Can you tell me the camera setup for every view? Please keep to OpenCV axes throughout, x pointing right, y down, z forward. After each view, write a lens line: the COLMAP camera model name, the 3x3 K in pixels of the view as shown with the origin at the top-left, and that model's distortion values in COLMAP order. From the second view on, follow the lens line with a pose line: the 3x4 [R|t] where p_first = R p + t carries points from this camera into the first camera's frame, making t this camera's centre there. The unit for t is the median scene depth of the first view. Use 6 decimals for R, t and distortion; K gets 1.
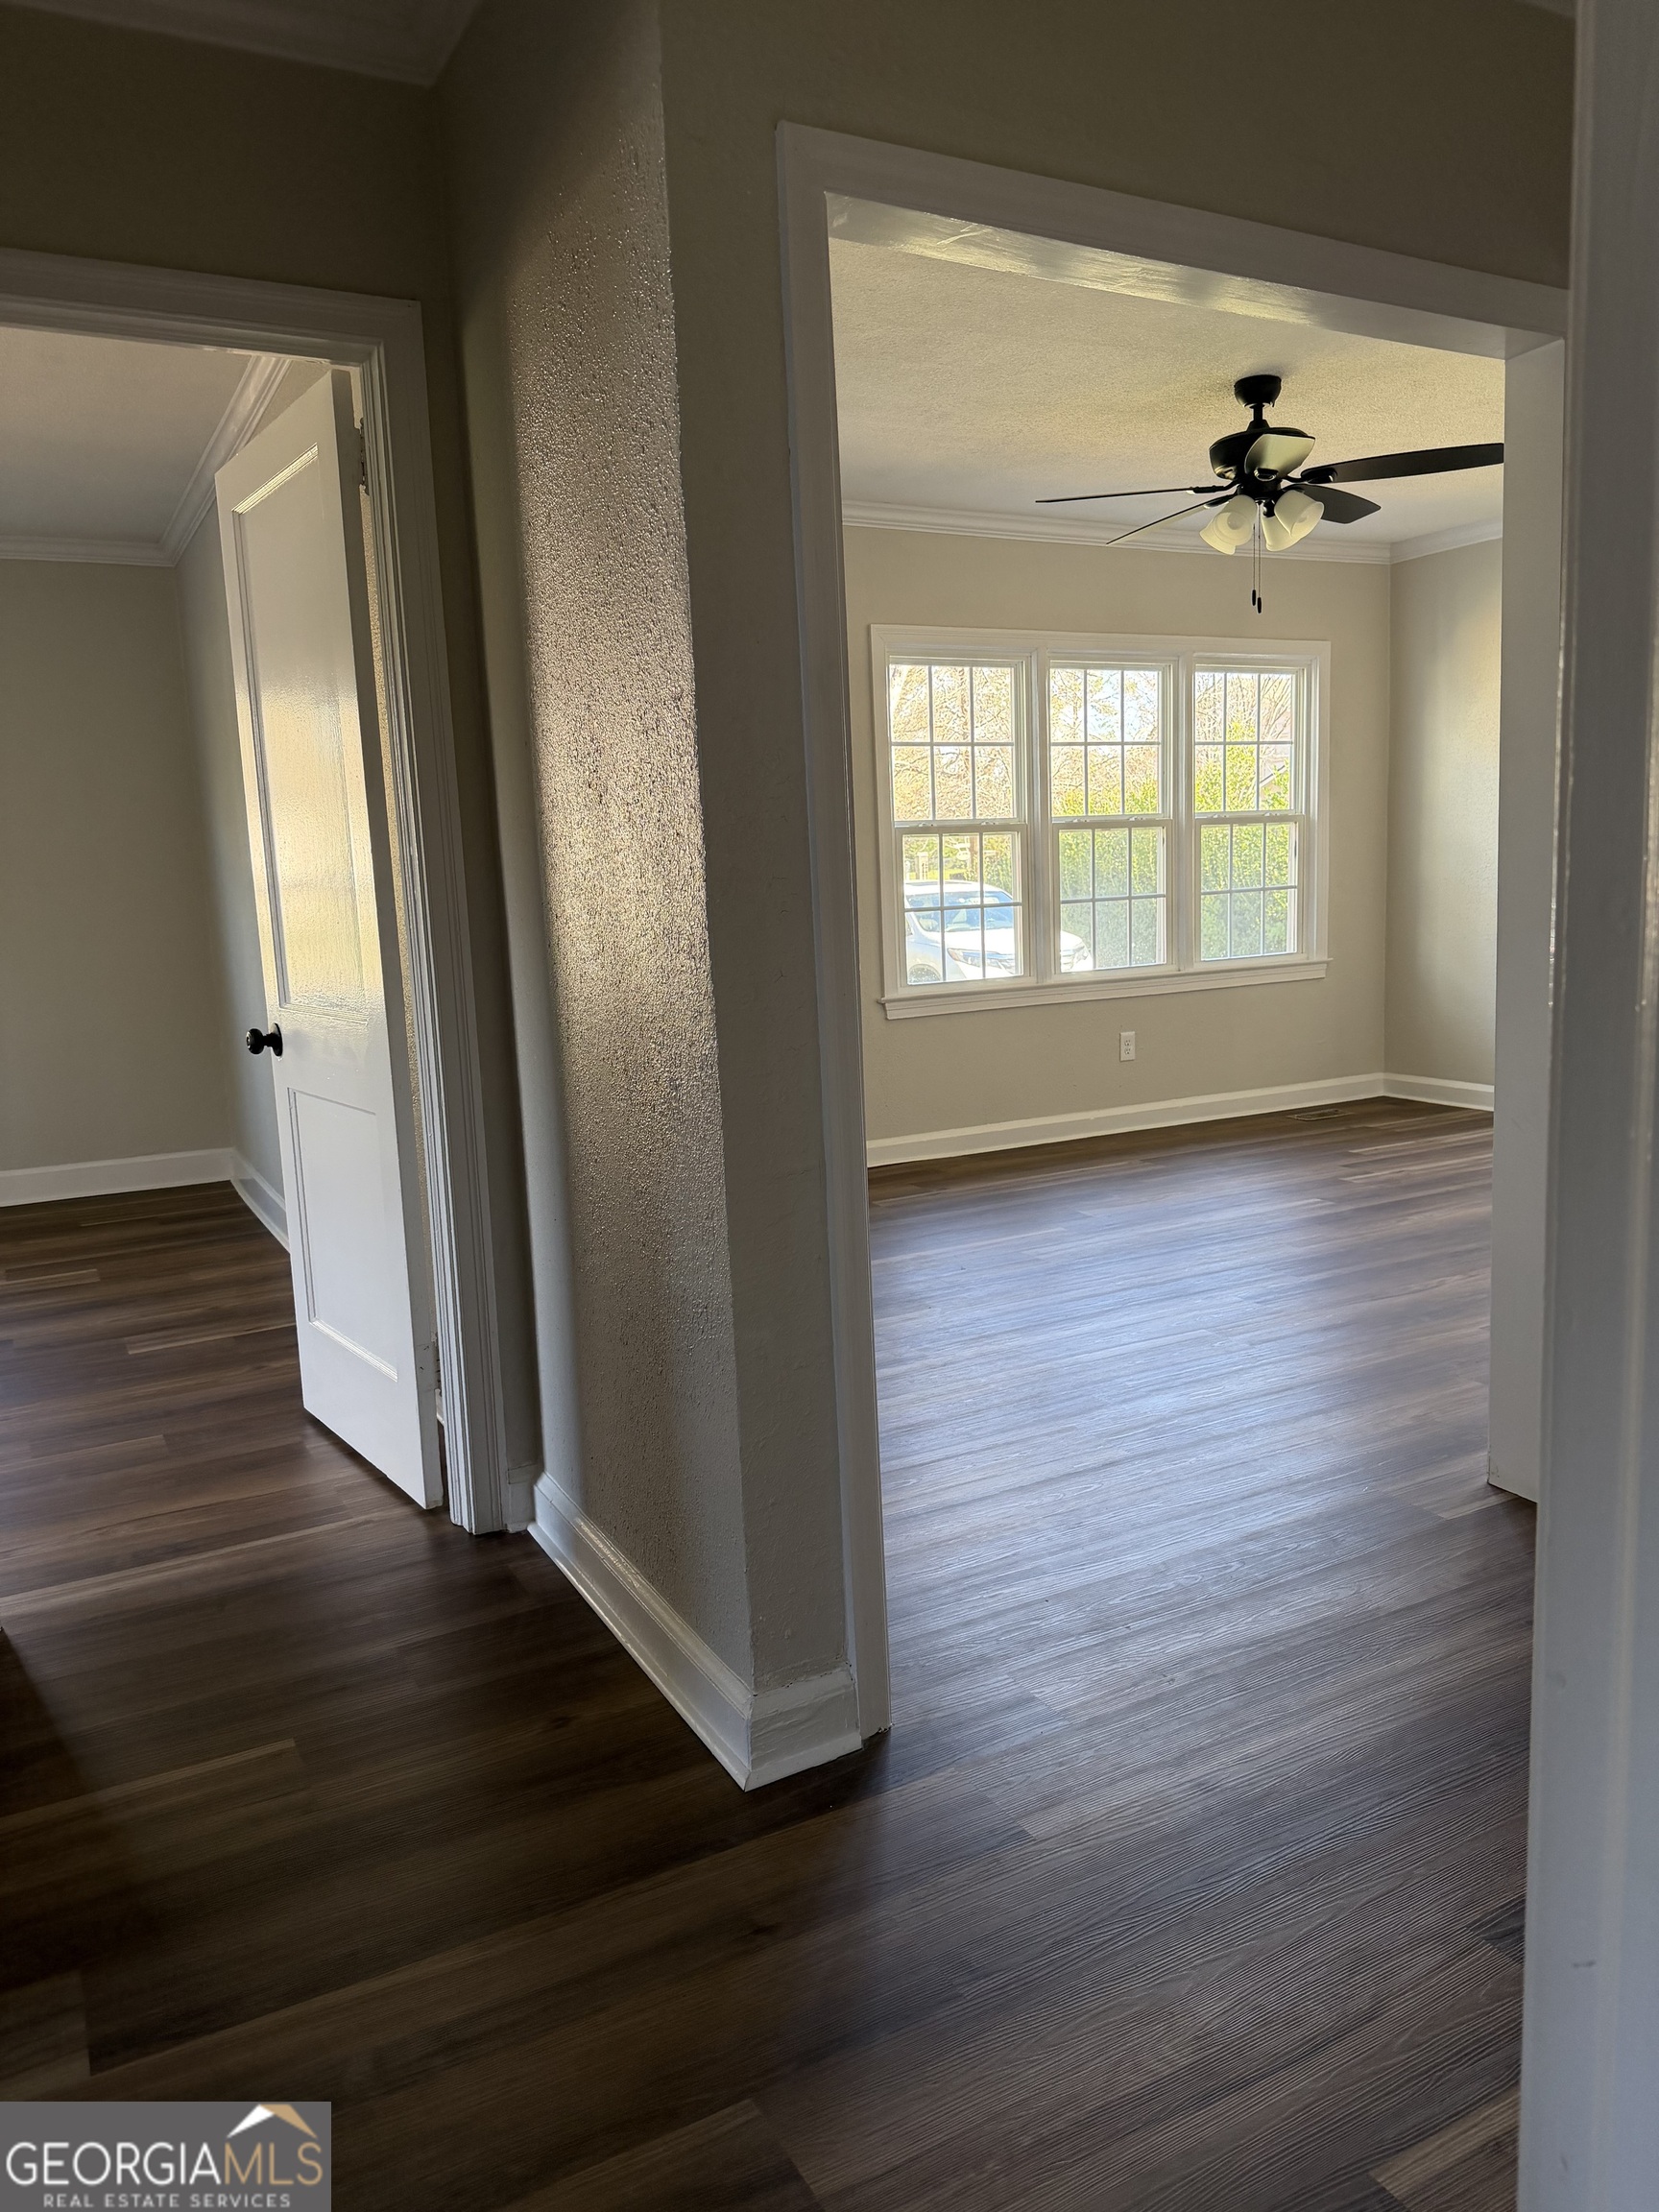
lens RADIAL K [[1502.7, 0, 787.5], [0, 1502.7, 1089.5], [0, 0, 1]] dist [0.104798, -0.210108]
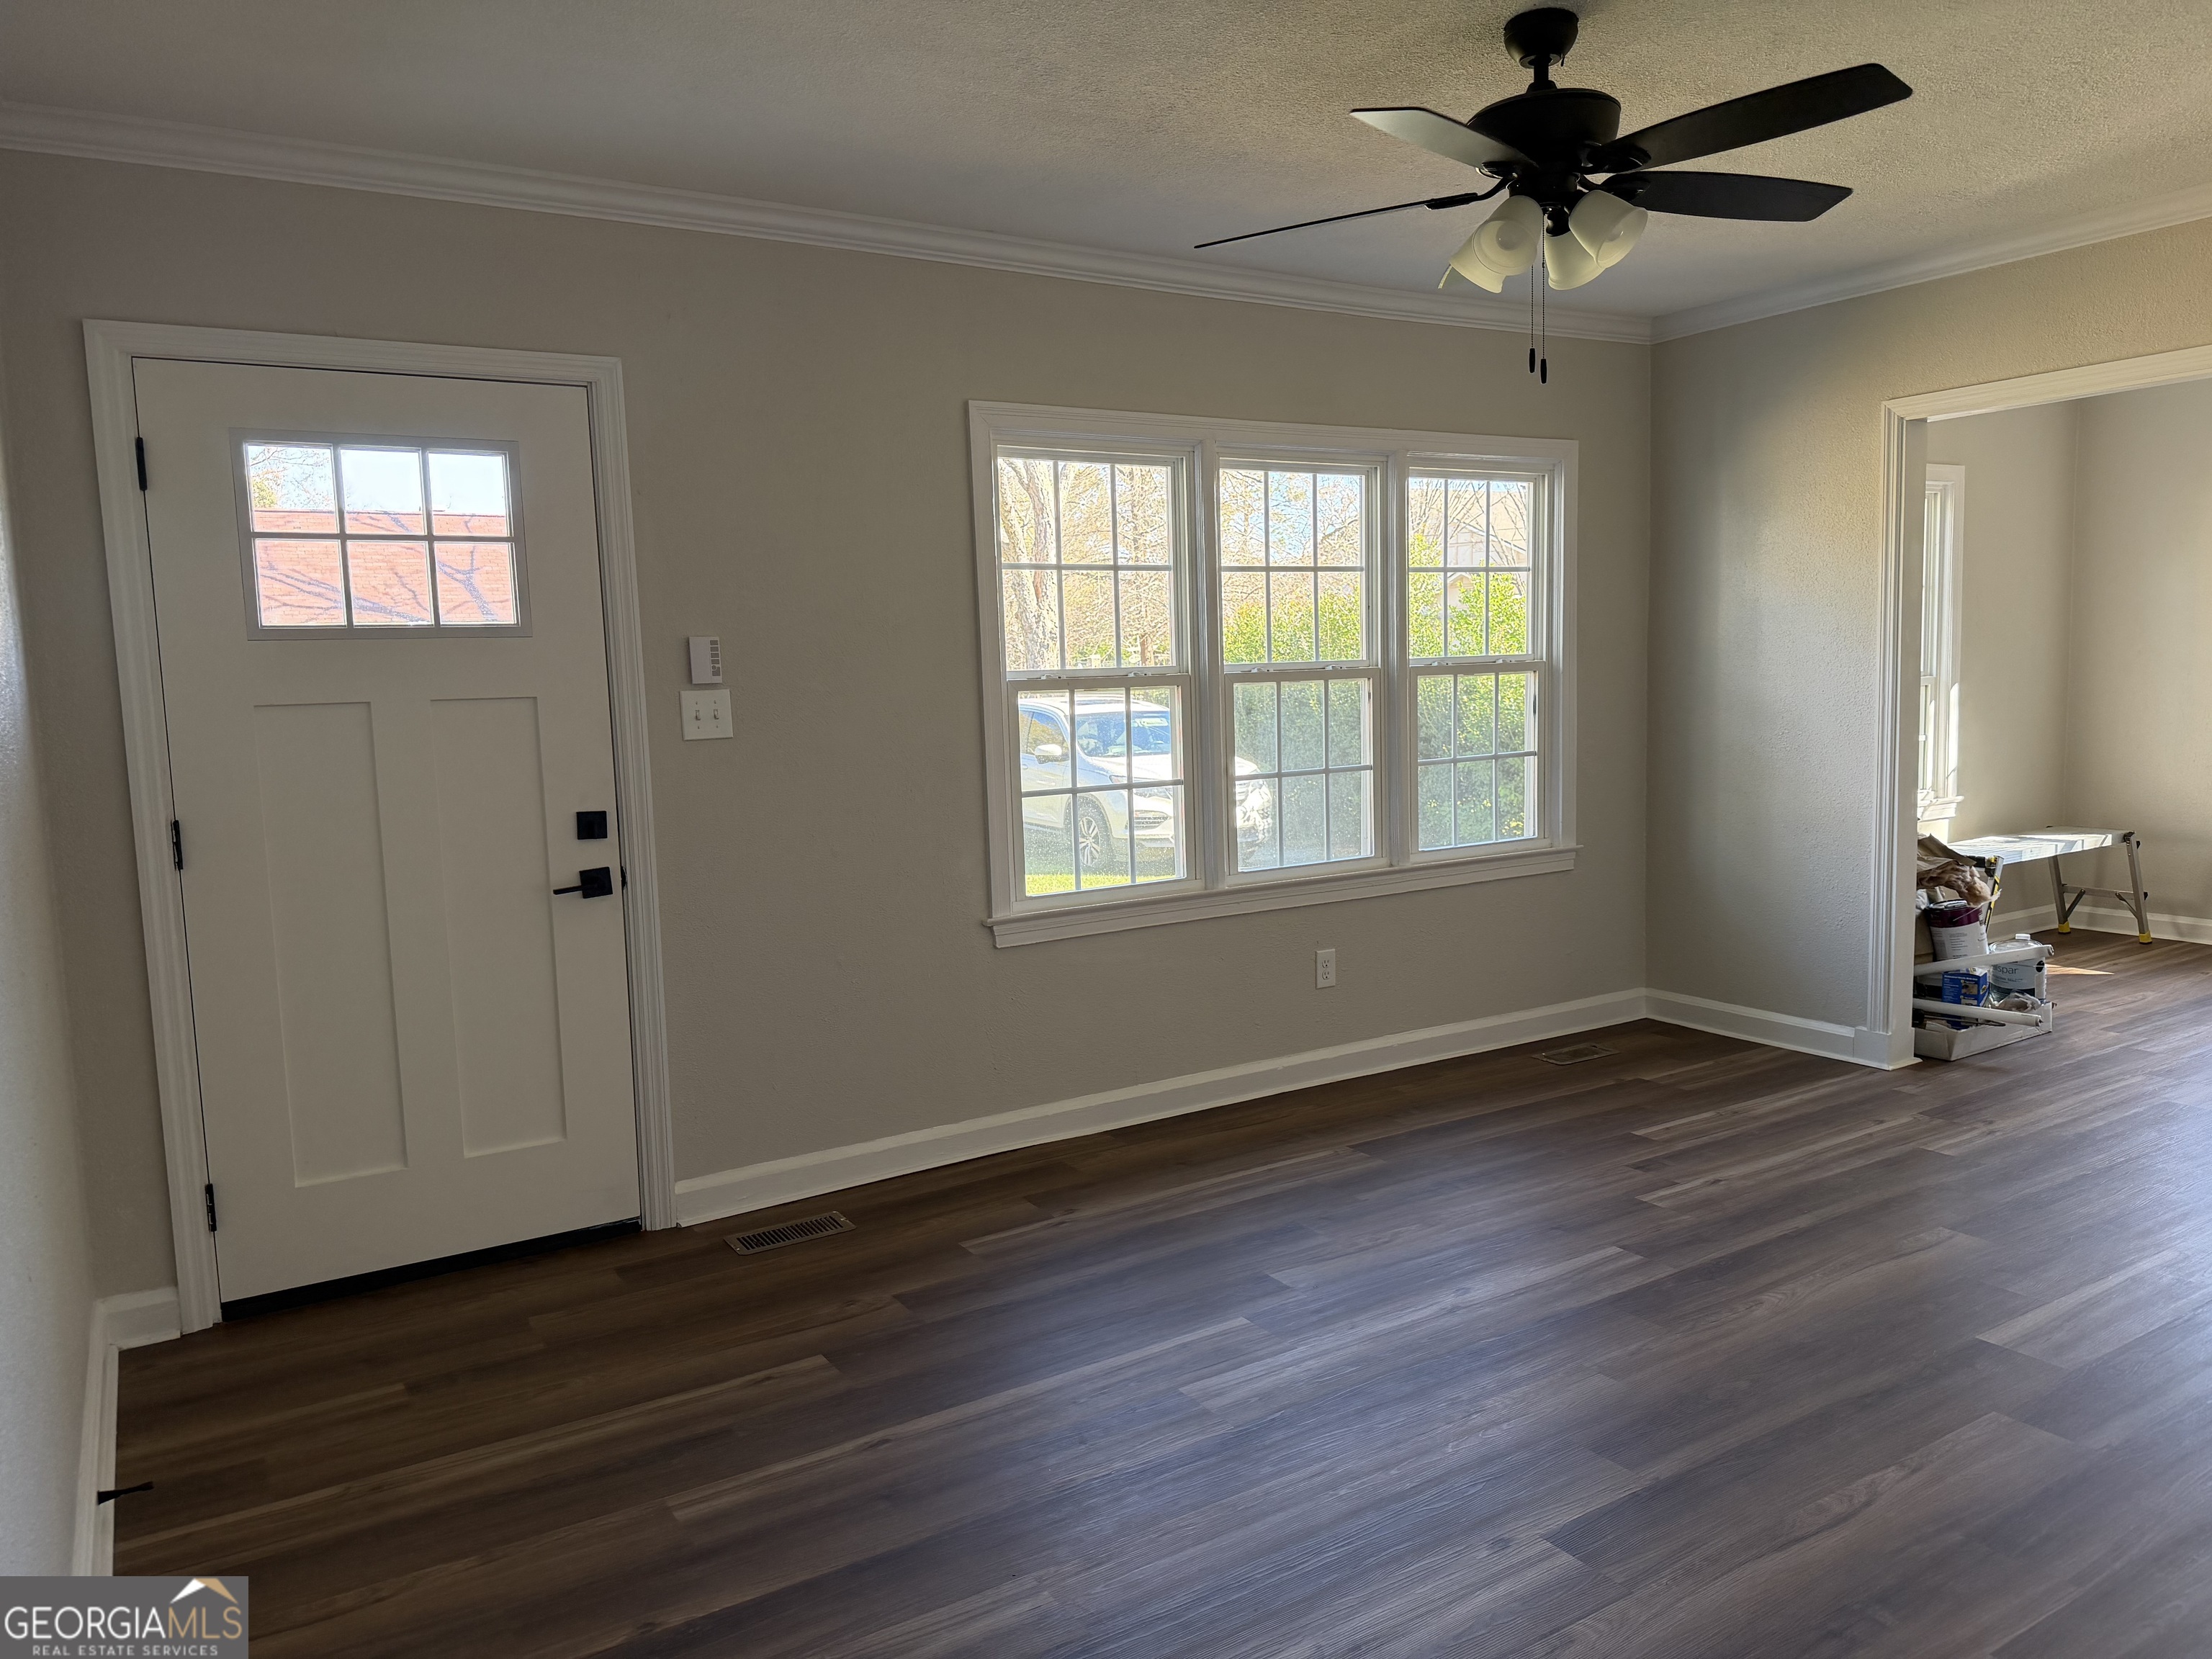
lens RADIAL K [[1530.7, 0, 1053.8], [0, 1530.7, 811.3], [0, 0, 1]] dist [0.063605, -0.053078]
pose [[0.998059, 0.004705, 0.062097, 0.044250], [-0.001384, 0.998571, -0.053428, -0.066537], [-0.062260, 0.053238, 0.996639, 0.252785]]
